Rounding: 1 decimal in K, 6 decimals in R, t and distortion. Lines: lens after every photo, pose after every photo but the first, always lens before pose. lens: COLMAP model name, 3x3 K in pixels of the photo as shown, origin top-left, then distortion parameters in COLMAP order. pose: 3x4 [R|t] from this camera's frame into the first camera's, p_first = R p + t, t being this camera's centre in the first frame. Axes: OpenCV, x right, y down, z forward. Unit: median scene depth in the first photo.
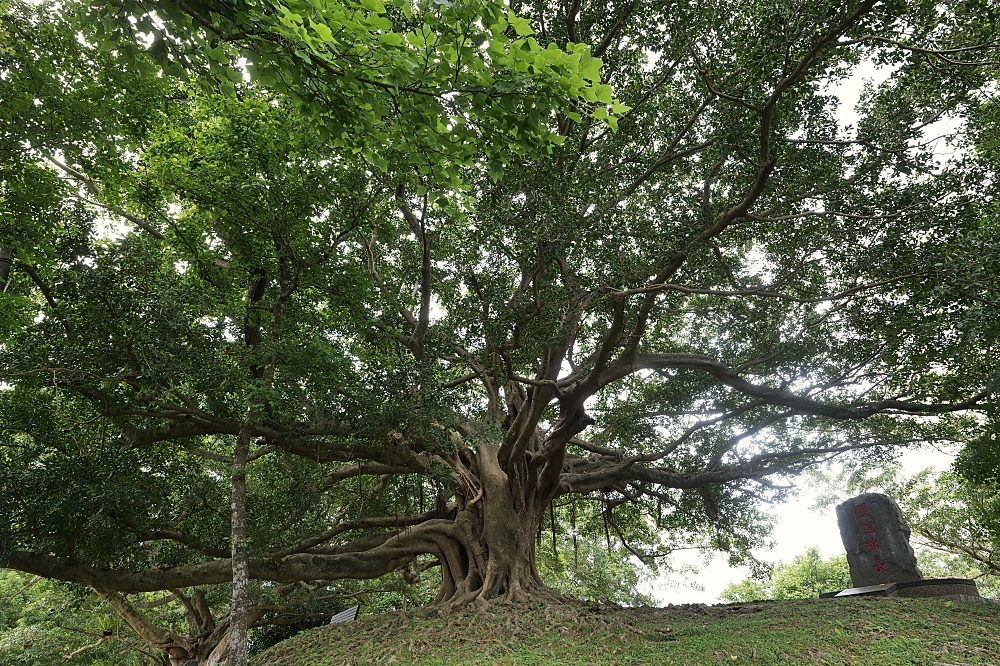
lens RADIAL K [[656.8, 0, 500.0], [0, 656.8, 333.0], [0, 0, 1]] dist [0.001104, 0.000707]
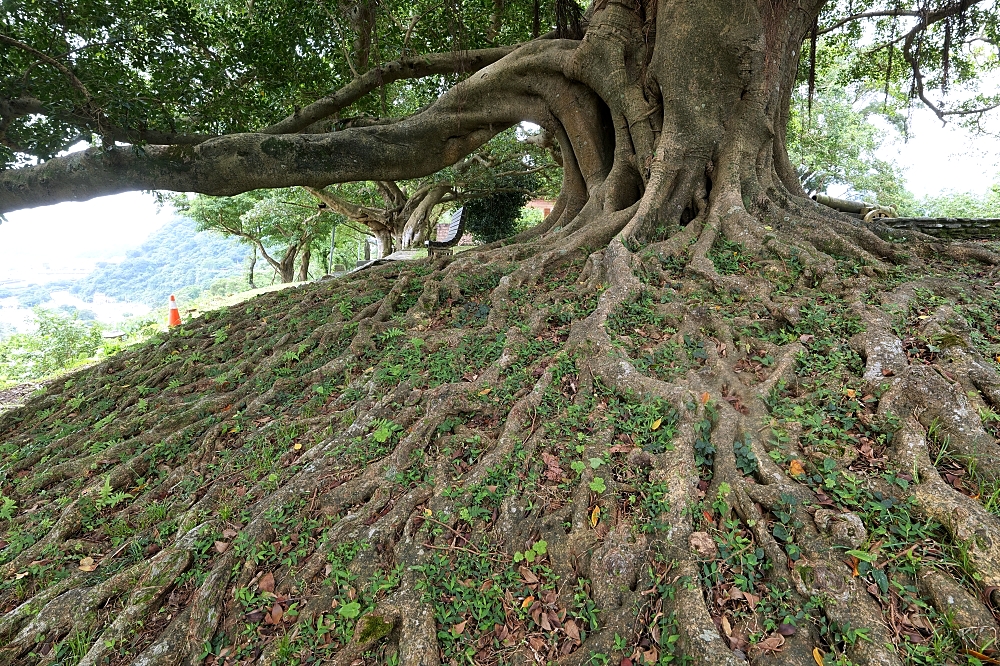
lens RADIAL K [[552.8, 0, 500.0], [0, 552.8, 333.0], [0, 0, 1]] dist [-0.003720, -0.000570]
pose [[0.942007, 0.084463, -0.324790, 0.008614], [0.140581, 0.779483, 0.610445, 0.218400], [0.304728, -0.620703, 0.722404, 0.643426]]
